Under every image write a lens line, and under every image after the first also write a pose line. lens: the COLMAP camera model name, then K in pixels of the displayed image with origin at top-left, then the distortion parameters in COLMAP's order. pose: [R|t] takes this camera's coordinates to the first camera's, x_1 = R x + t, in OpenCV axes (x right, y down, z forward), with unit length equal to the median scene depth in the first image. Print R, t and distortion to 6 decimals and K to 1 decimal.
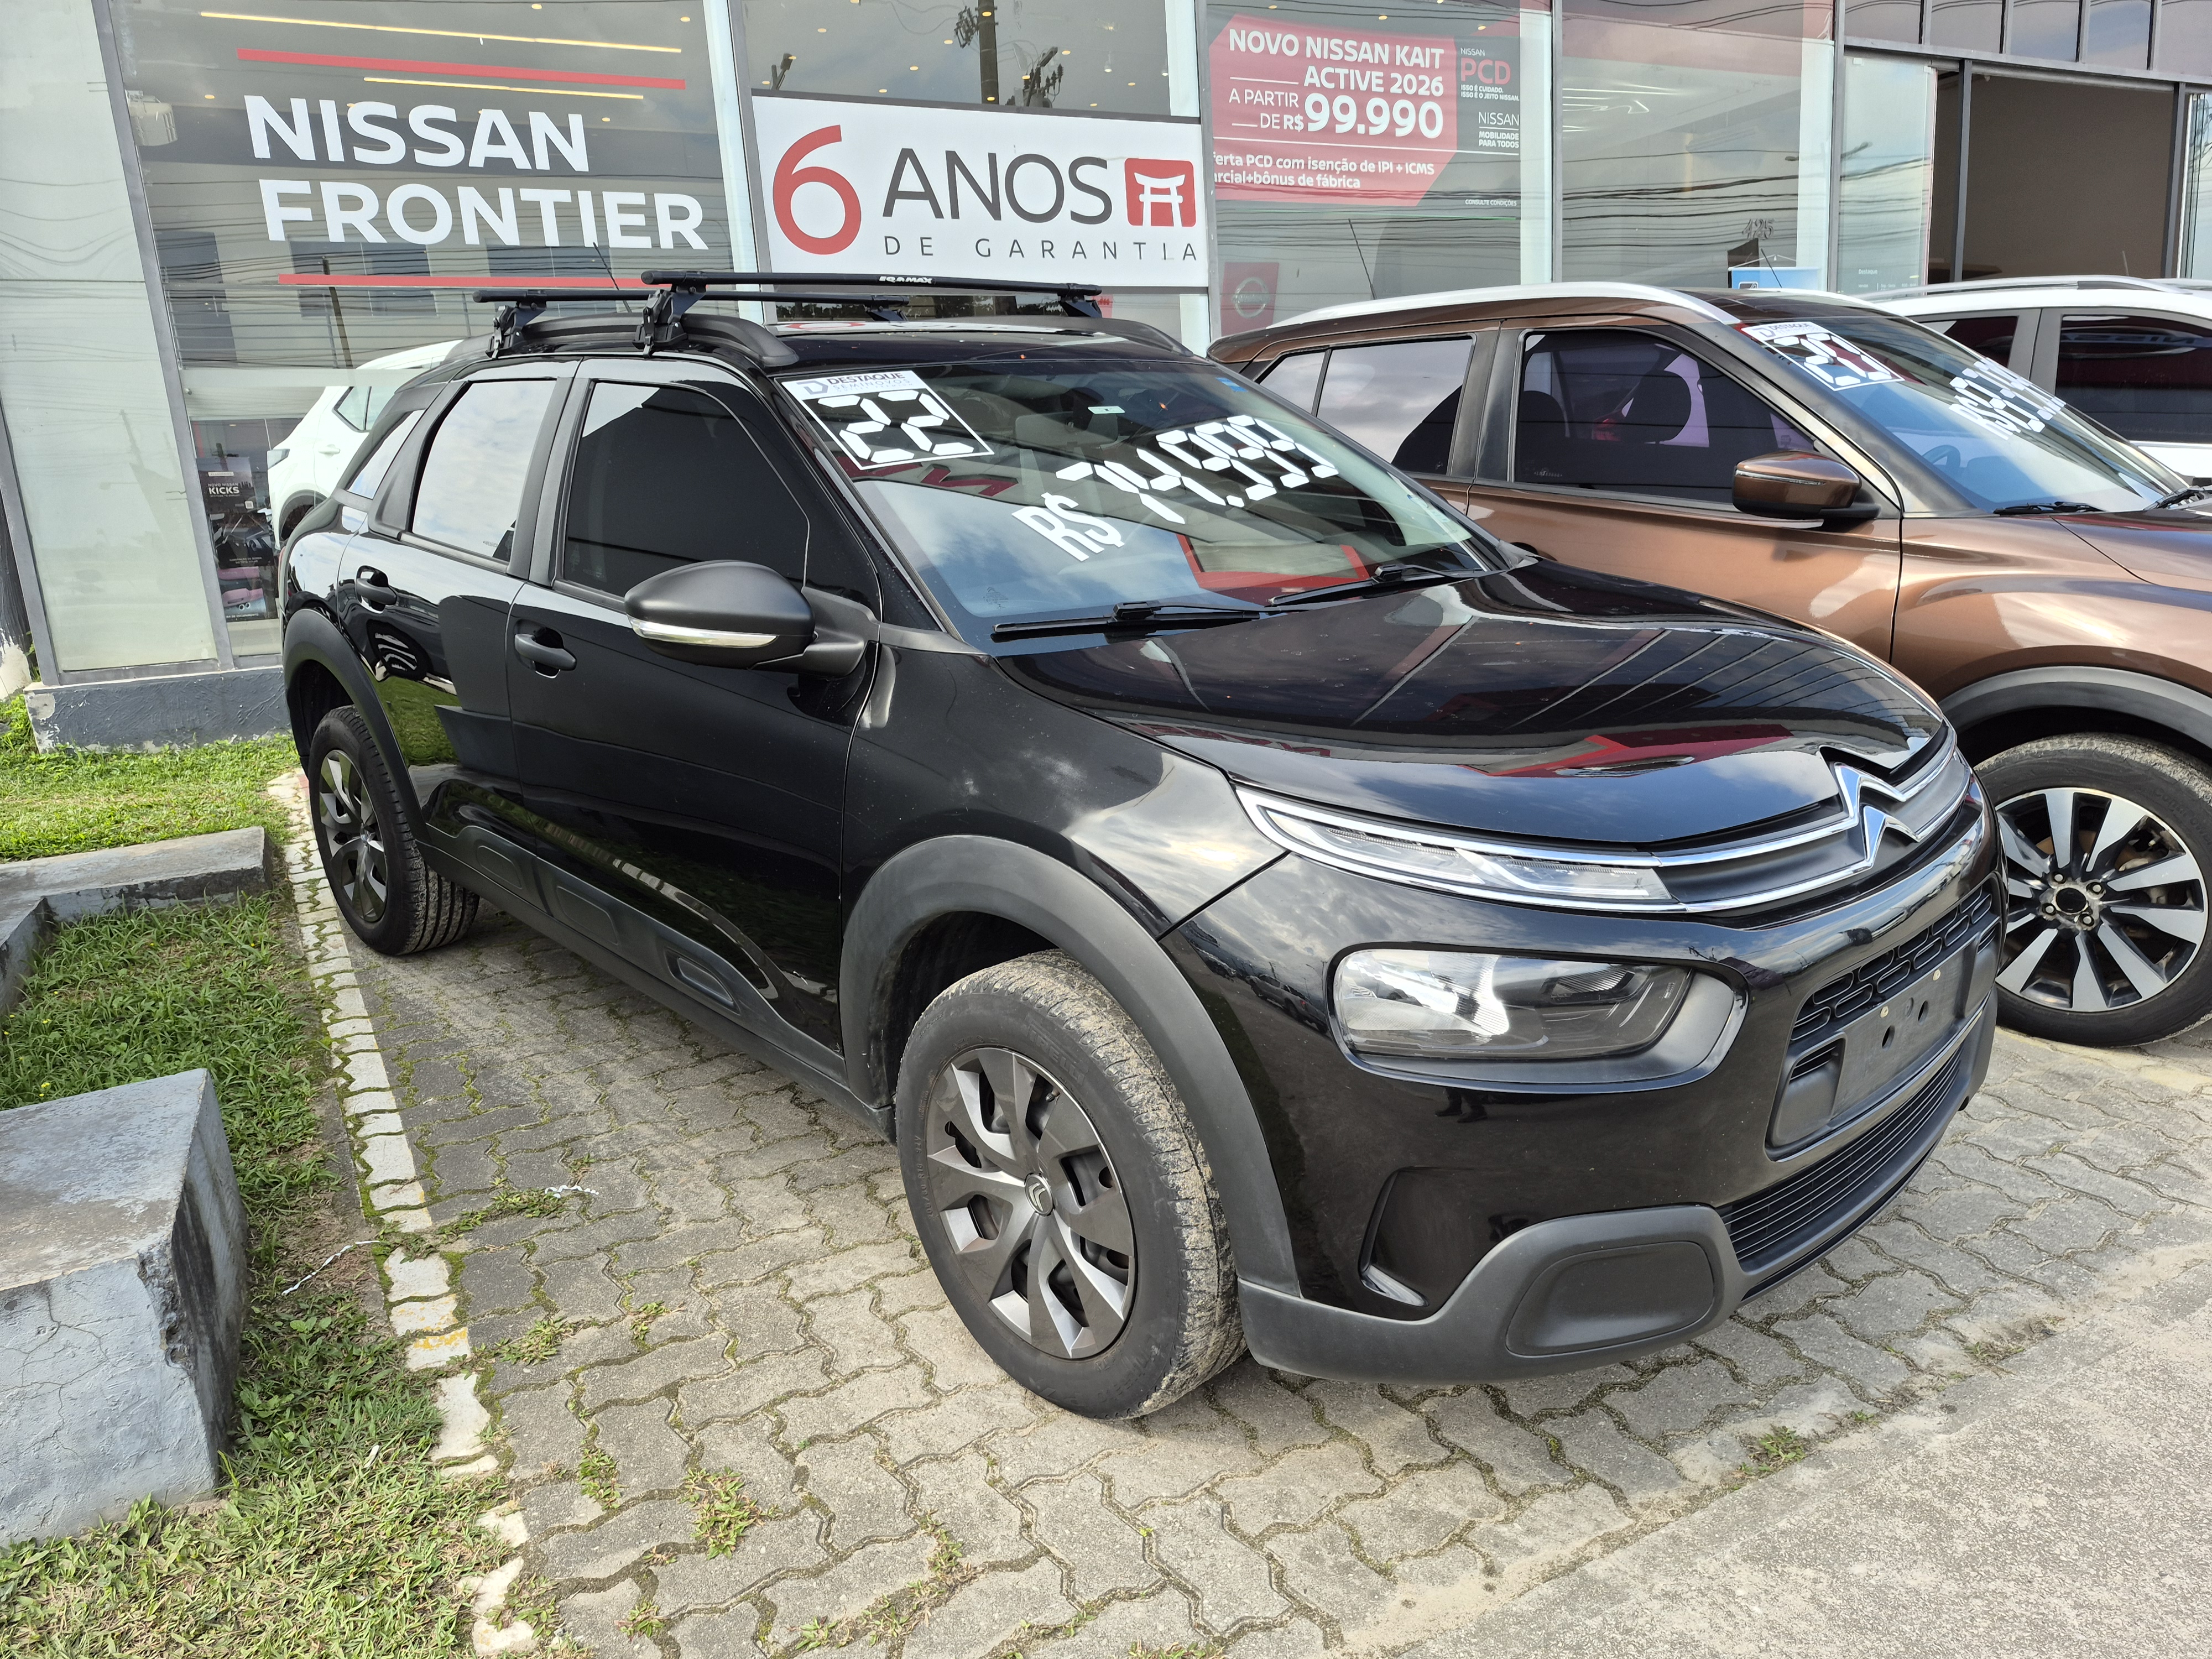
lens RADIAL K [[1557.3, 0, 1125.3], [0, 1557.3, 838.6], [0, 0, 1]] dist [0.048869, -0.046151]
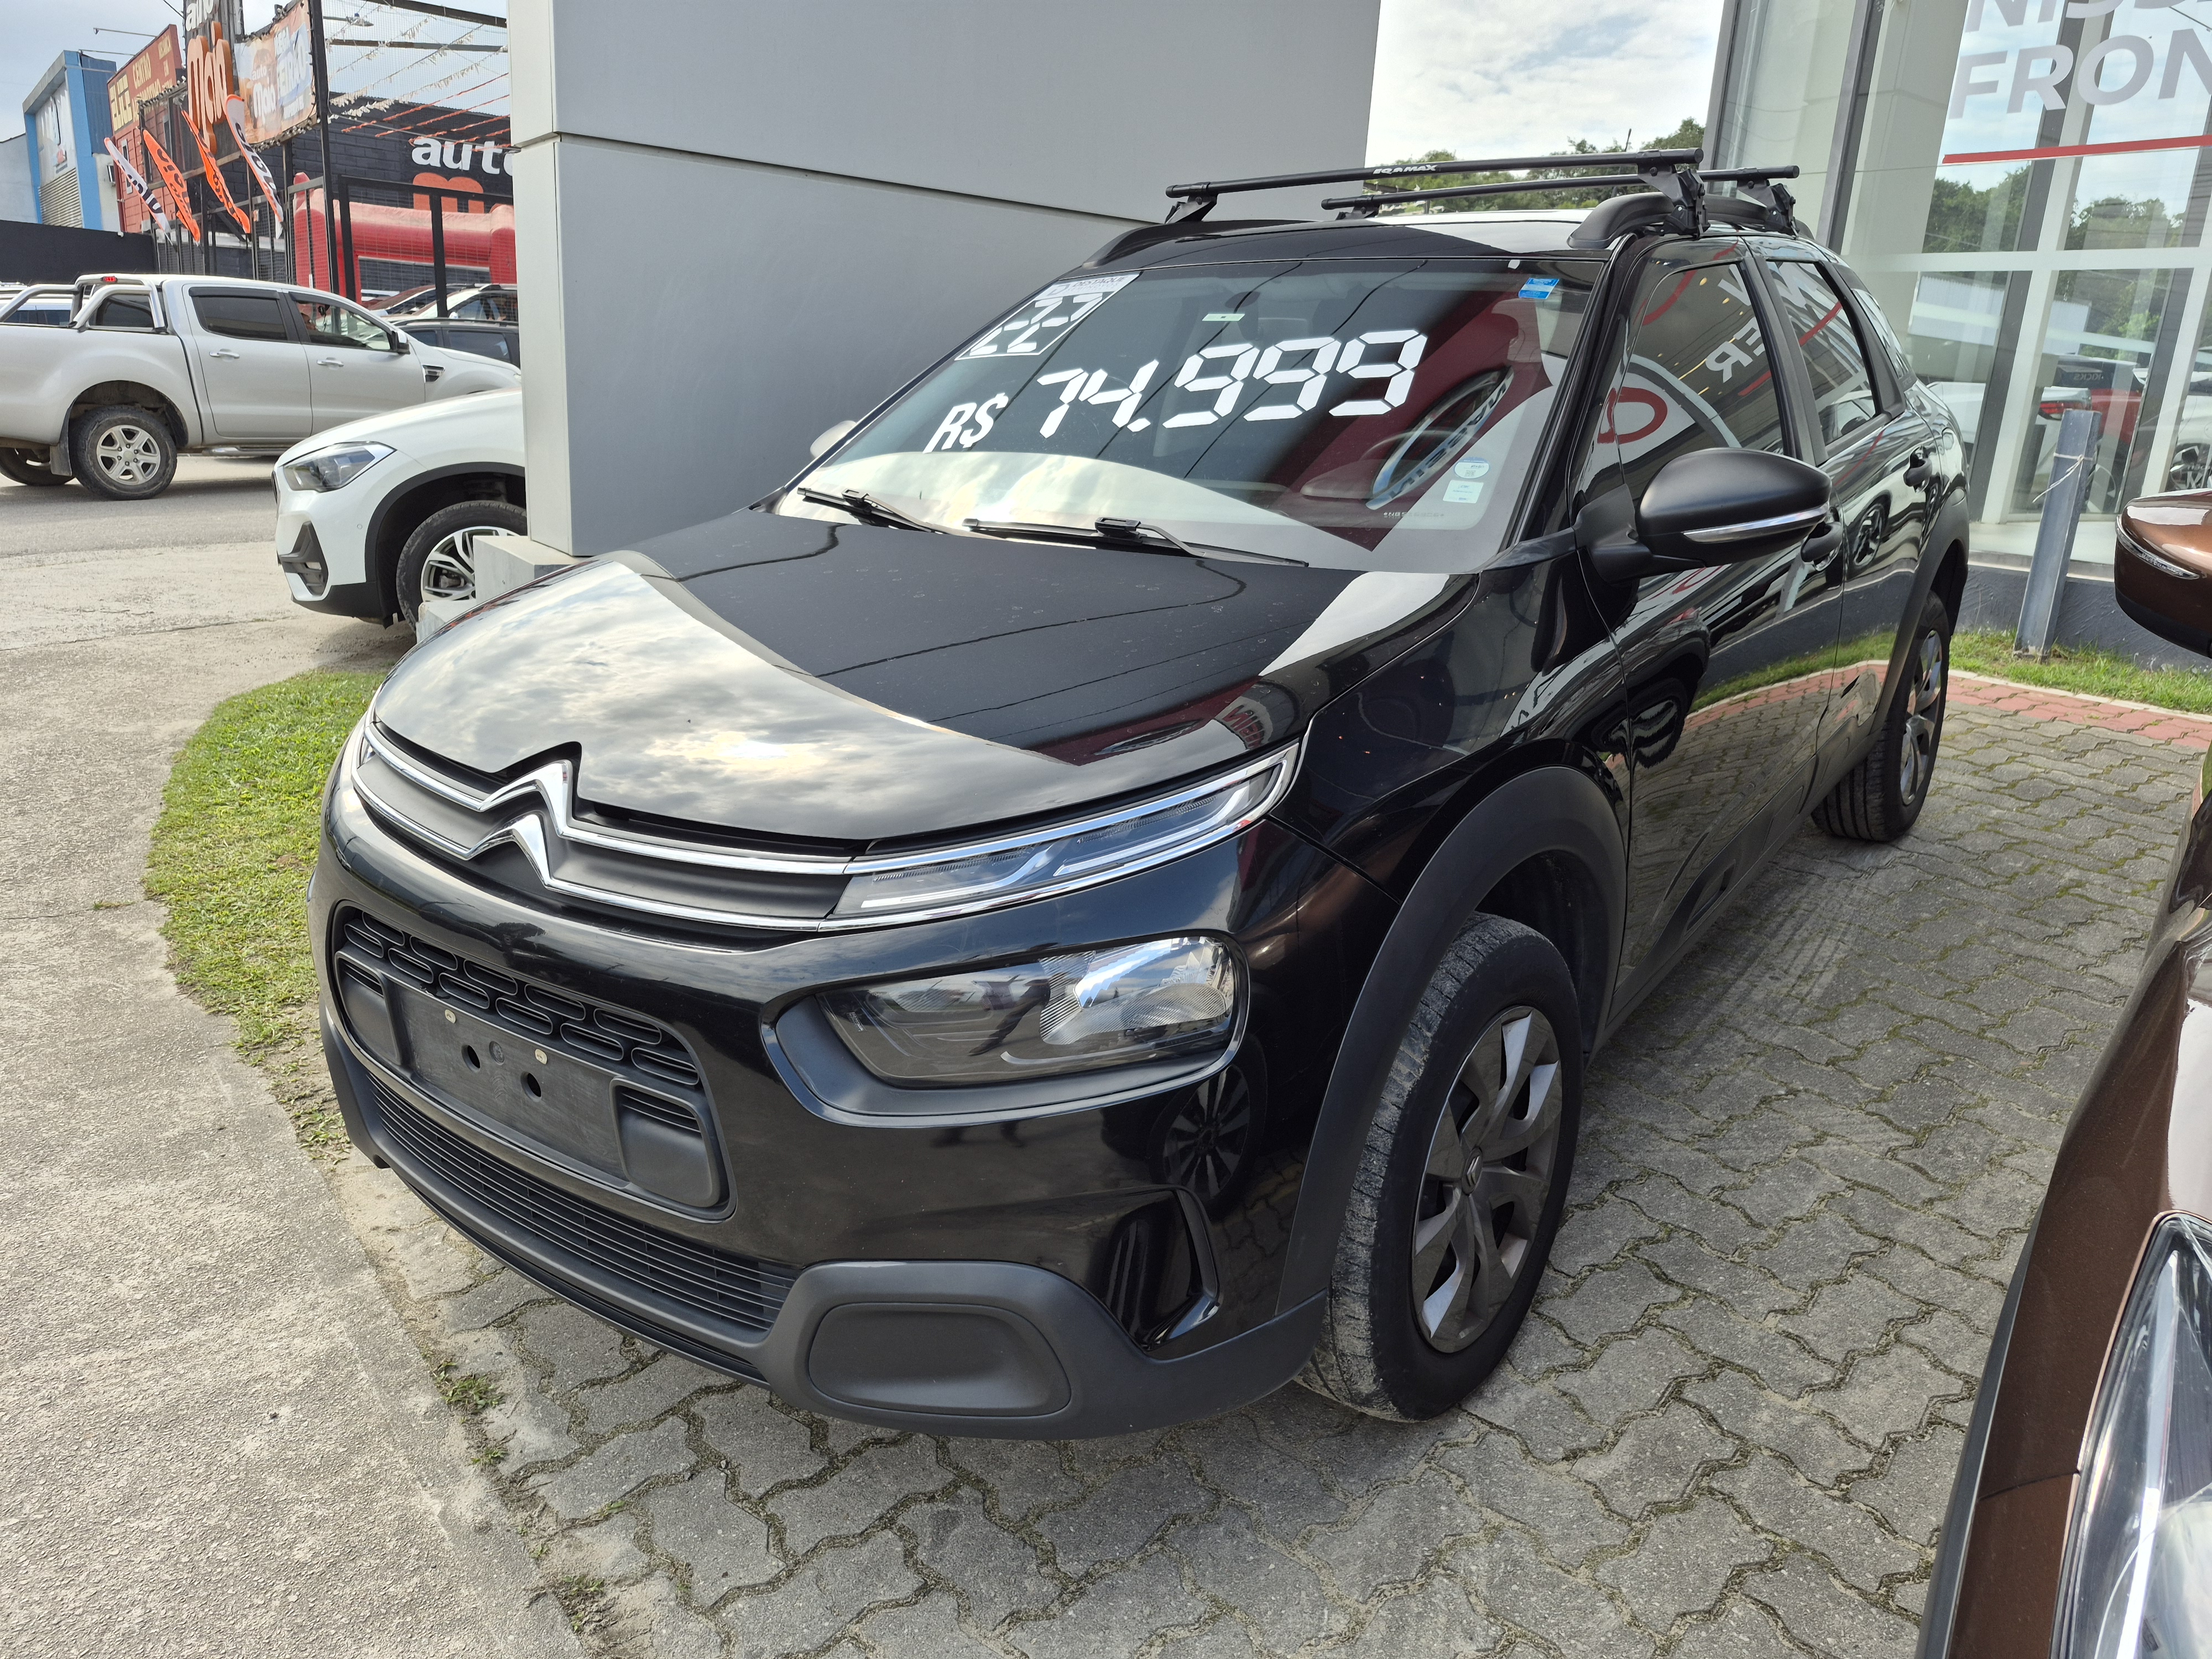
lens RADIAL K [[1557.3, 0, 1110.2], [0, 1557.3, 815.9], [0, 0, 1]] dist [0.048869, -0.046151]
pose [[0.154703, 0.328308, -0.931816, 0.417752], [-0.269785, 0.921363, 0.279835, -0.108947], [0.950412, 0.208098, 0.231110, 0.350874]]
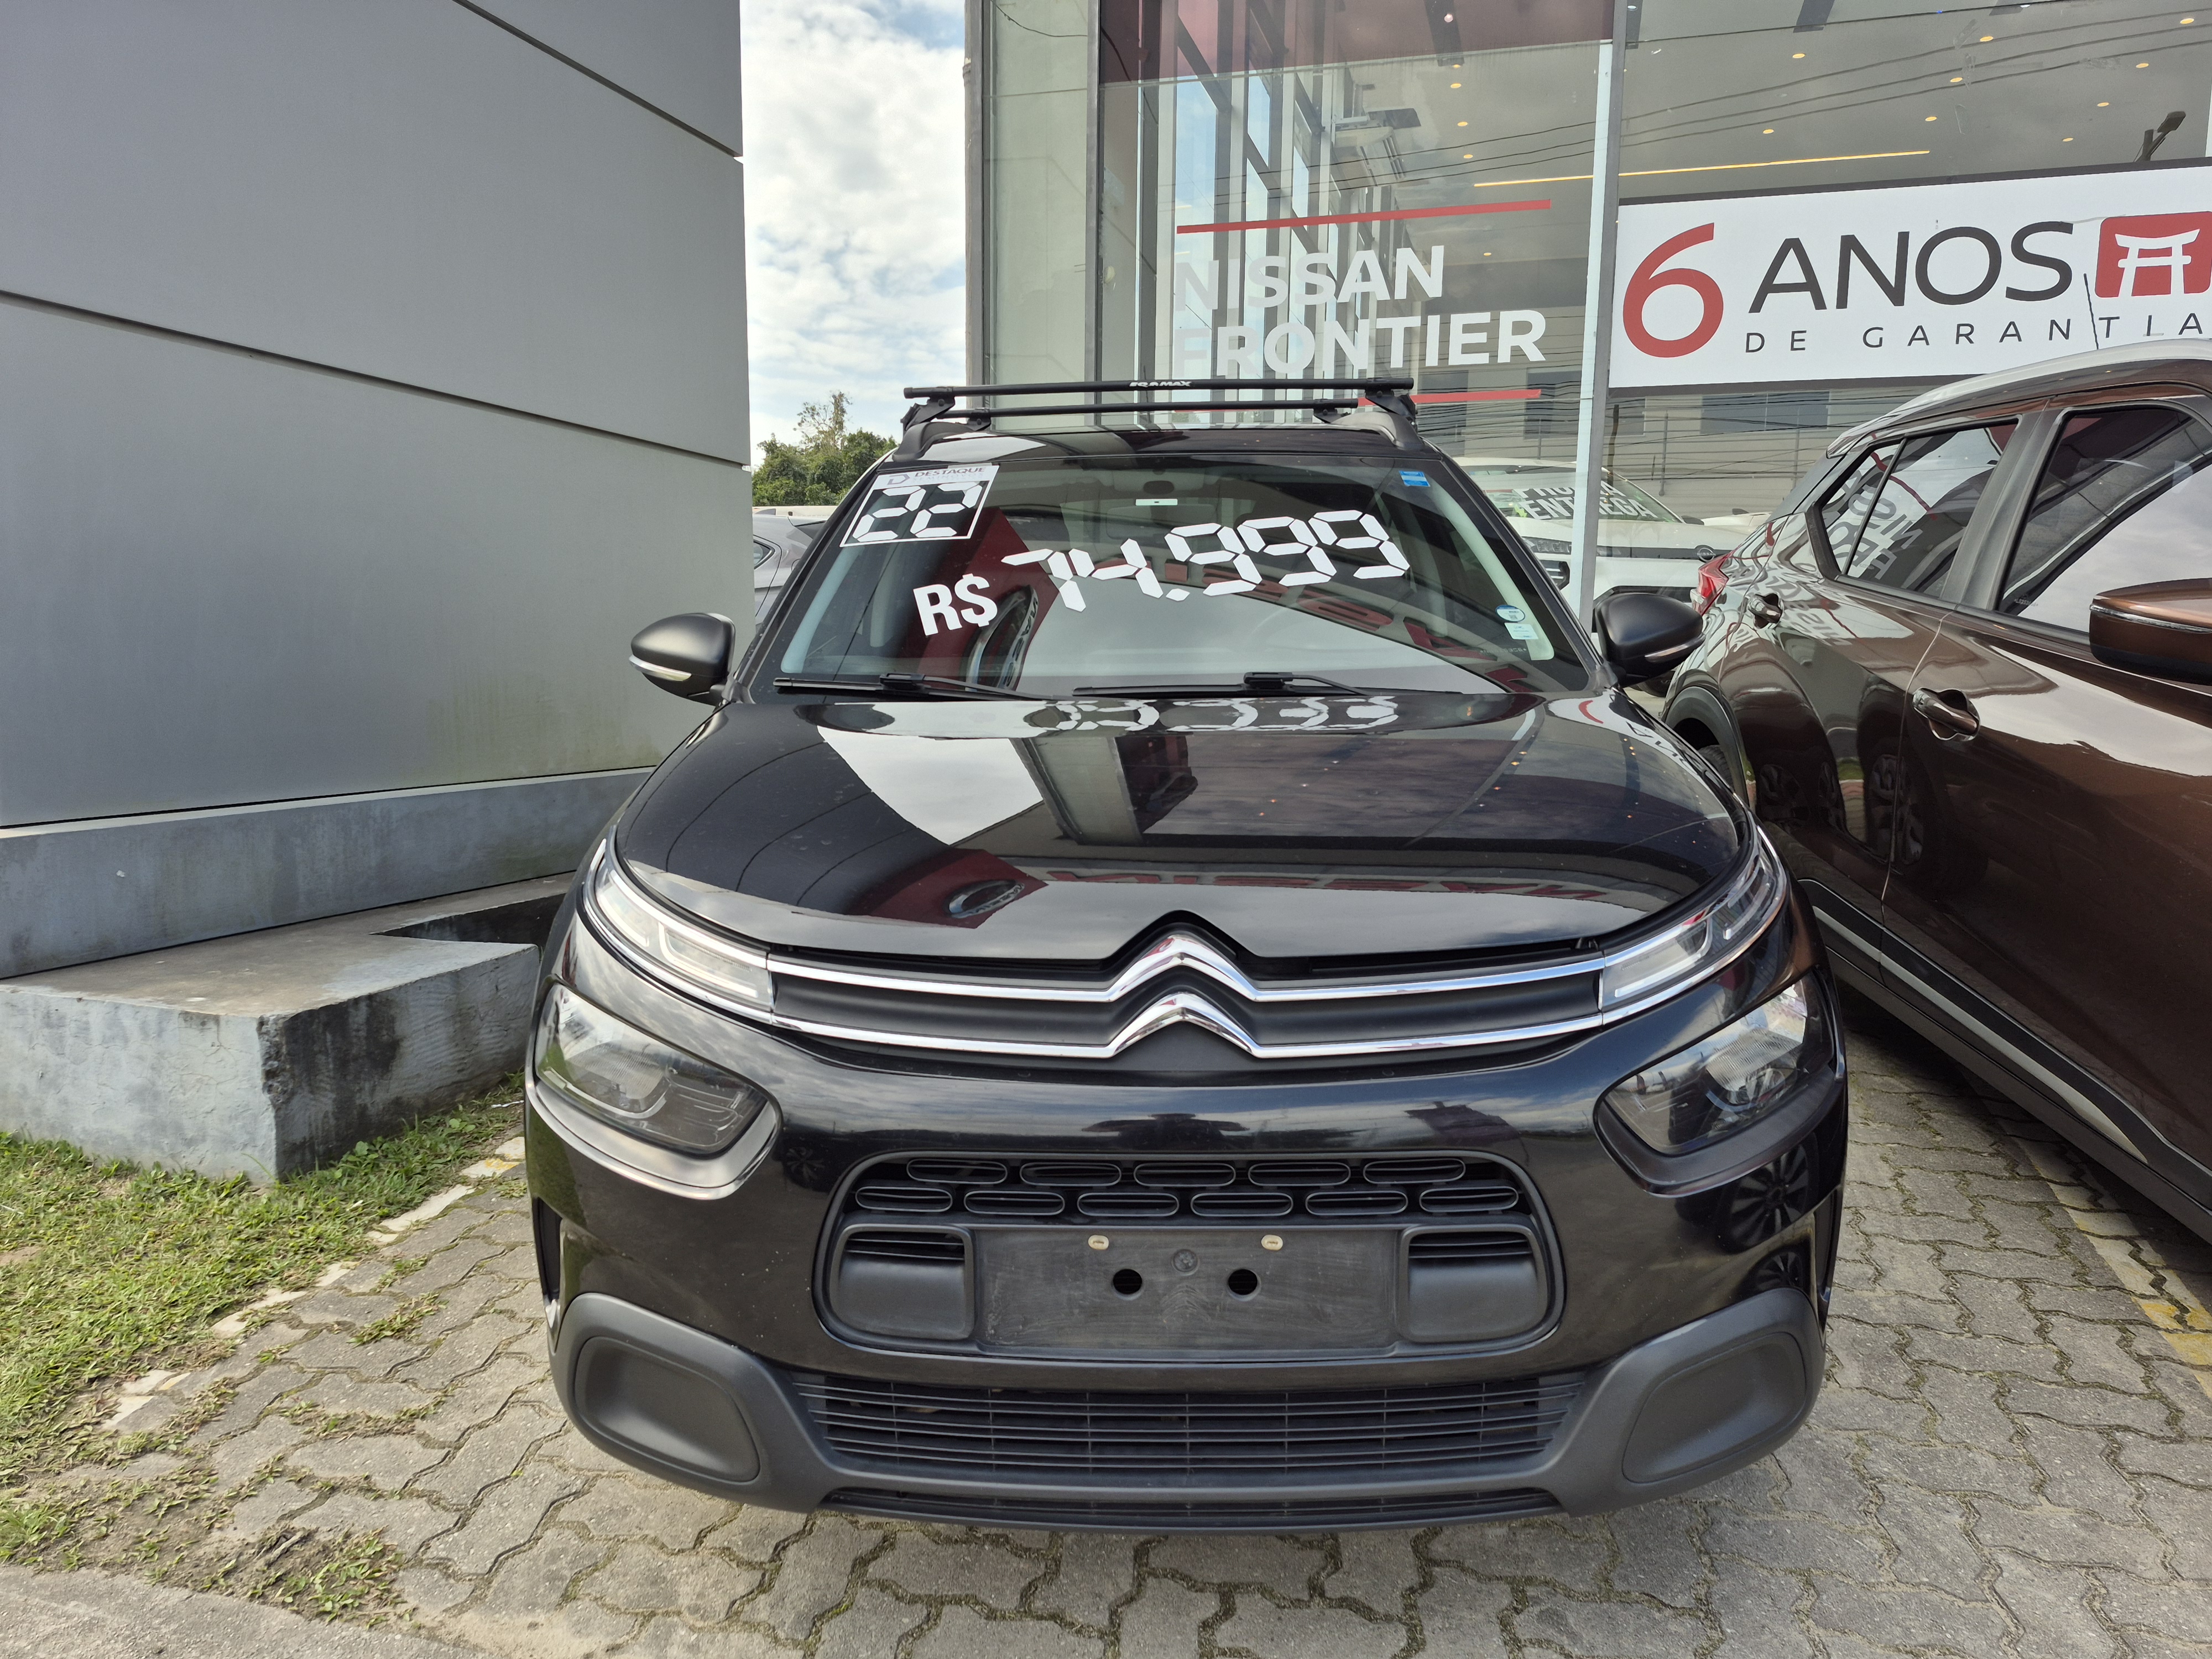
lens RADIAL K [[1557.3, 0, 1115.1], [0, 1557.3, 829.9], [0, 0, 1]] dist [0.048869, -0.046151]
pose [[0.703818, 0.152214, -0.693881, 0.311793], [-0.203142, 0.979110, 0.008732, -0.031753], [0.680715, 0.134811, 0.720037, 0.128215]]
